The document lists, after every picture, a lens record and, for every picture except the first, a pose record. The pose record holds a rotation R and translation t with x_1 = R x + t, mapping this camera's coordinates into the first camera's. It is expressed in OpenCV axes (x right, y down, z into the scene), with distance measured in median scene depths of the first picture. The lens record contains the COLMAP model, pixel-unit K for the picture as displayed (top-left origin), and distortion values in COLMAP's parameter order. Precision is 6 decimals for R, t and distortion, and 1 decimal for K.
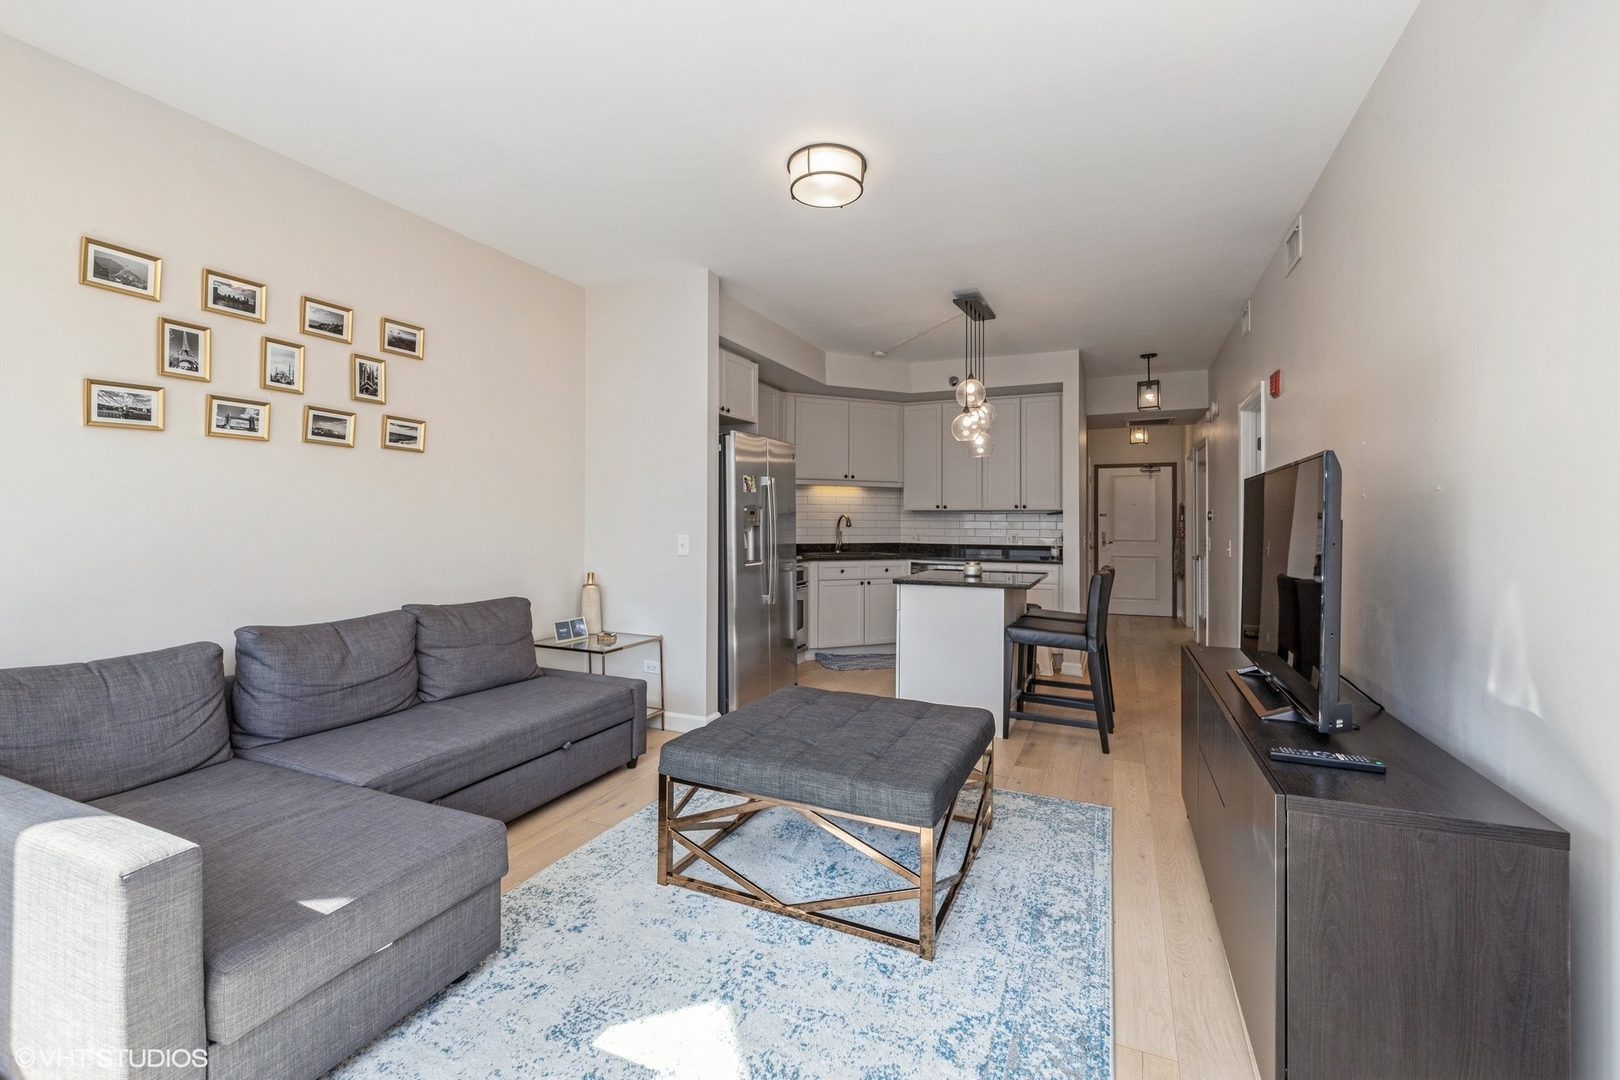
lens RADIAL K [[676.8, 0, 809.1], [0, 676.8, 528.4], [0, 0, 1]] dist [-0.001456, -0.000349]
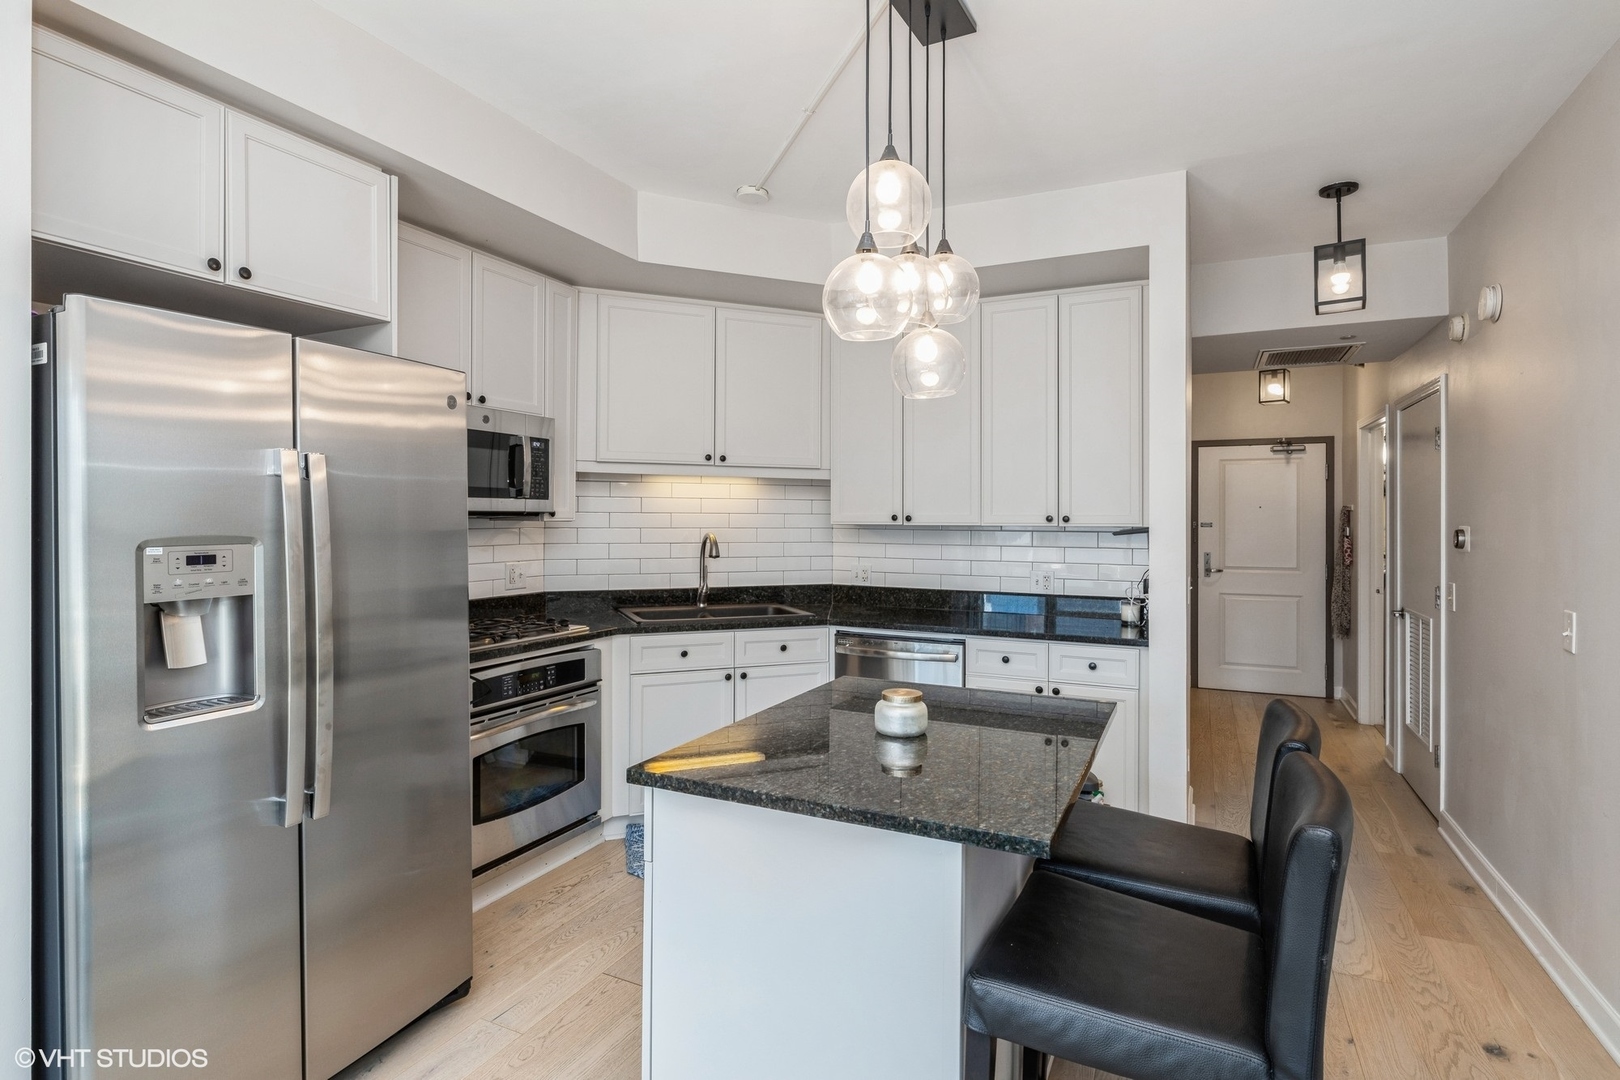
lens RADIAL K [[805.7, 0, 806.5], [0, 805.7, 525.6], [0, 0, 1]] dist [-0.005859, -0.000665]
pose [[0.999682, 0.001060, -0.025214, 0.207599], [-0.001111, 0.999997, -0.002007, -0.037017], [0.025212, 0.002034, 0.999680, 0.593794]]
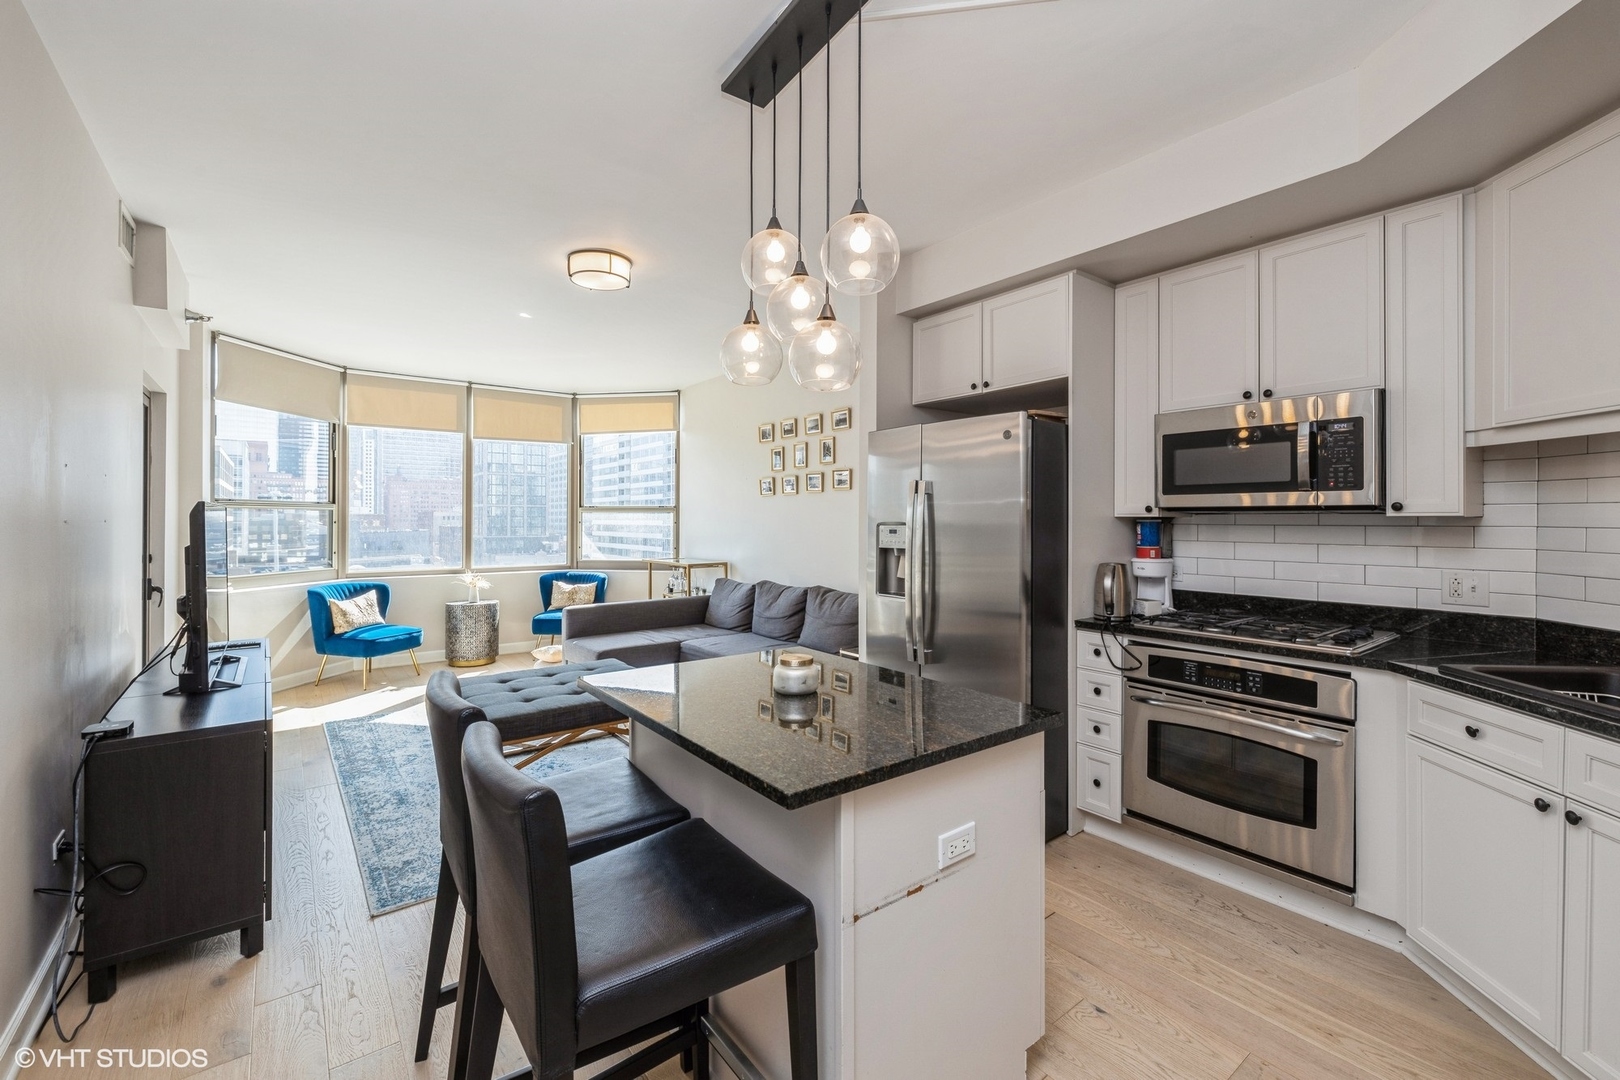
lens RADIAL K [[676.8, 0, 811.0], [0, 676.8, 523.2], [0, 0, 1]] dist [-0.001456, -0.000349]
pose [[-0.459710, 0.002019, -0.888067, 0.611491], [-0.013173, 0.999872, 0.009092, -0.036208], [0.887972, 0.015878, -0.459624, 1.214811]]
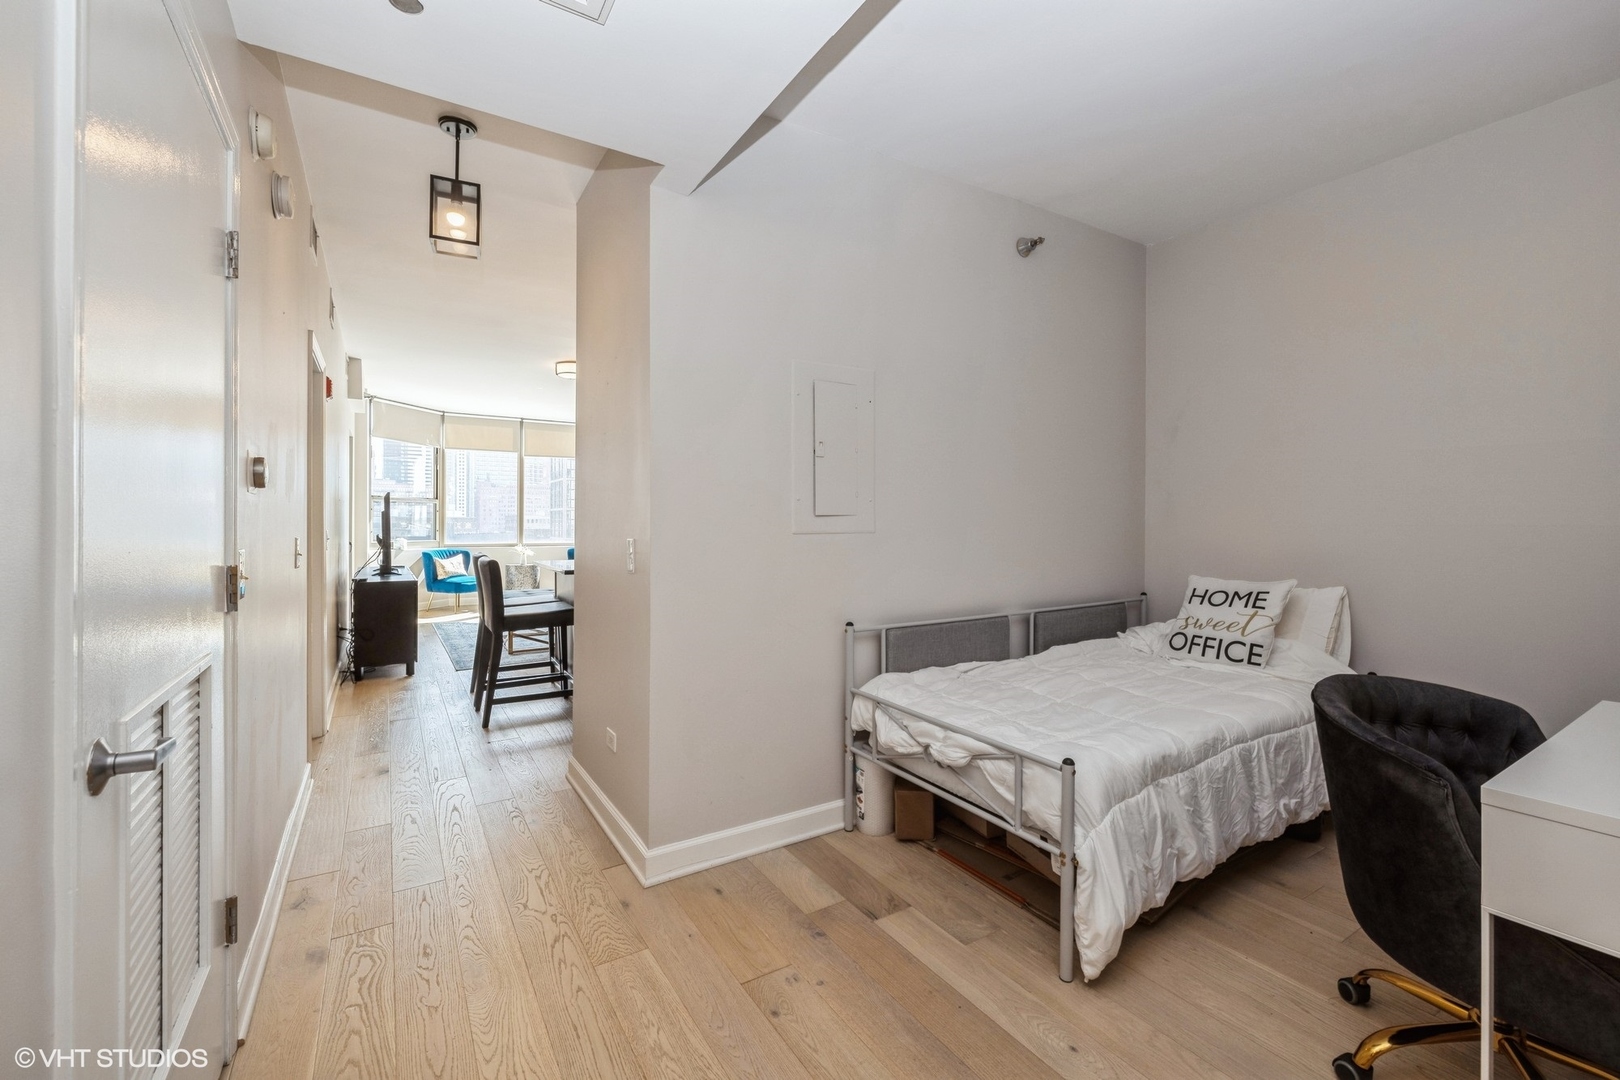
lens RADIAL K [[676.8, 0, 809.9], [0, 676.8, 532.7], [0, 0, 1]] dist [-0.001456, -0.000349]
pose [[-0.549871, 0.006194, -0.835227, 0.978141], [-0.015377, 0.999728, 0.017537, -0.001120], [0.835108, 0.022486, -0.549626, 1.889463]]
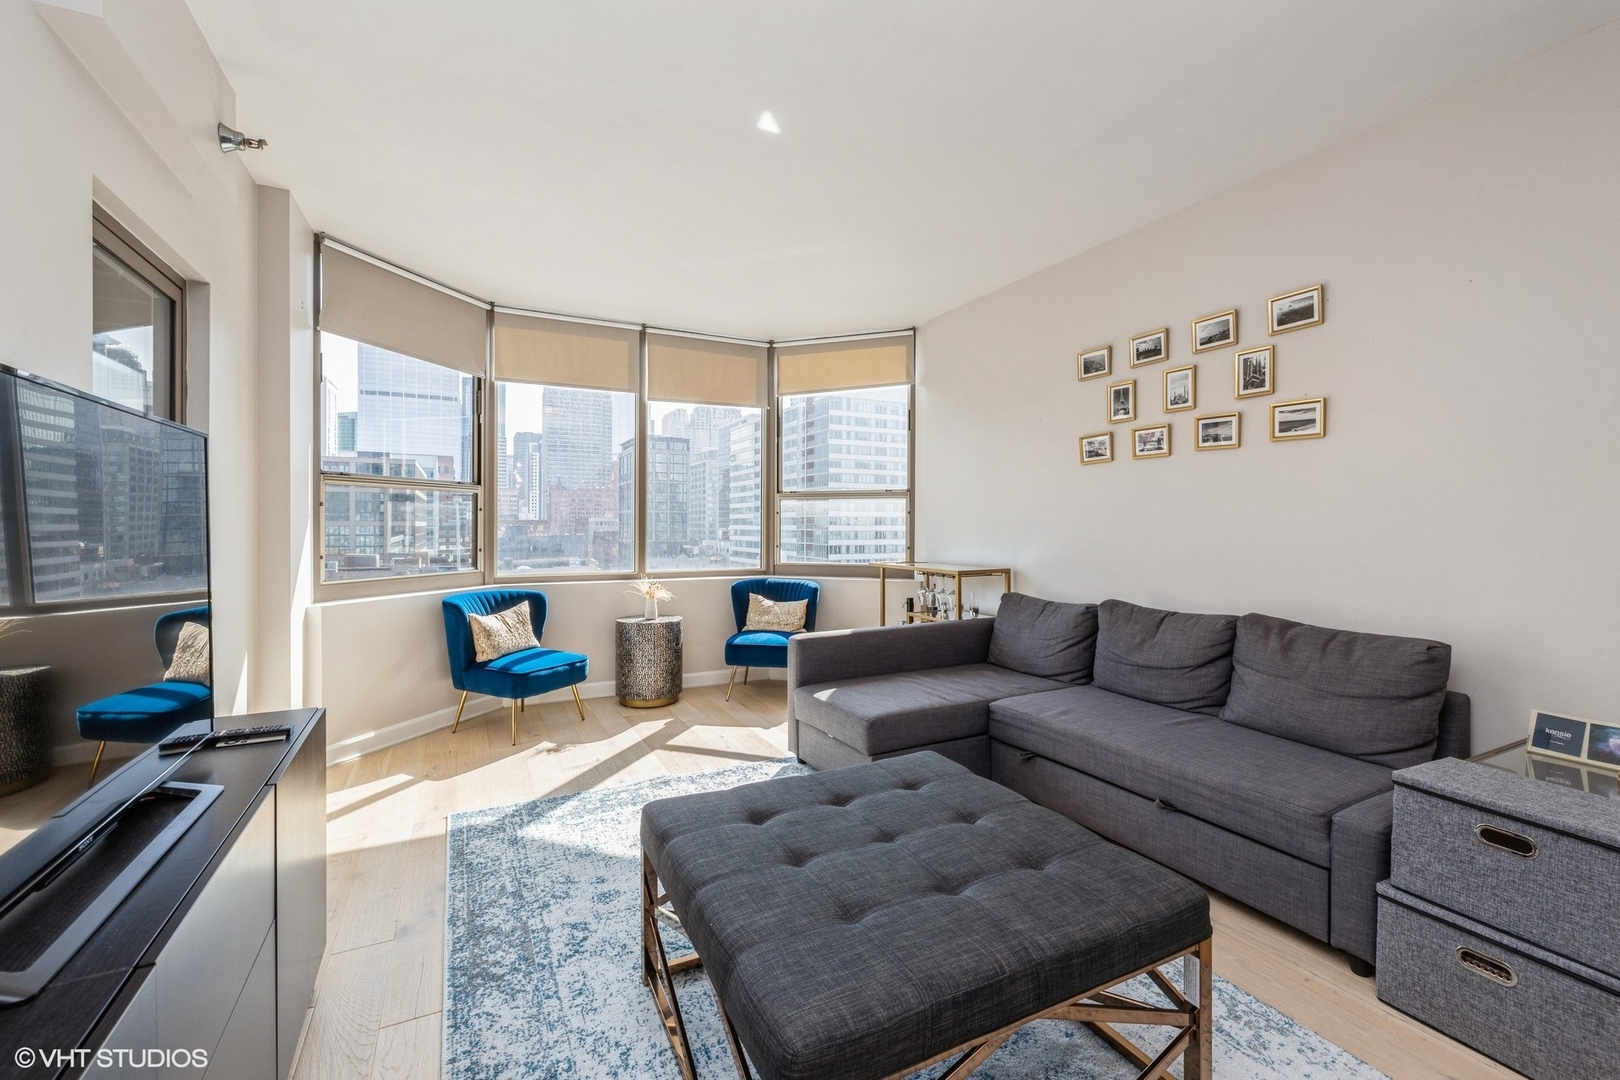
lens RADIAL K [[676.8, 0, 813.6], [0, 676.8, 534.4], [0, 0, 1]] dist [-0.001456, -0.000349]
pose [[-0.617445, 0.007885, -0.786575, 0.336973], [-0.012646, 0.999721, 0.019948, -0.002005], [0.786513, 0.022264, -0.617173, 0.767399]]
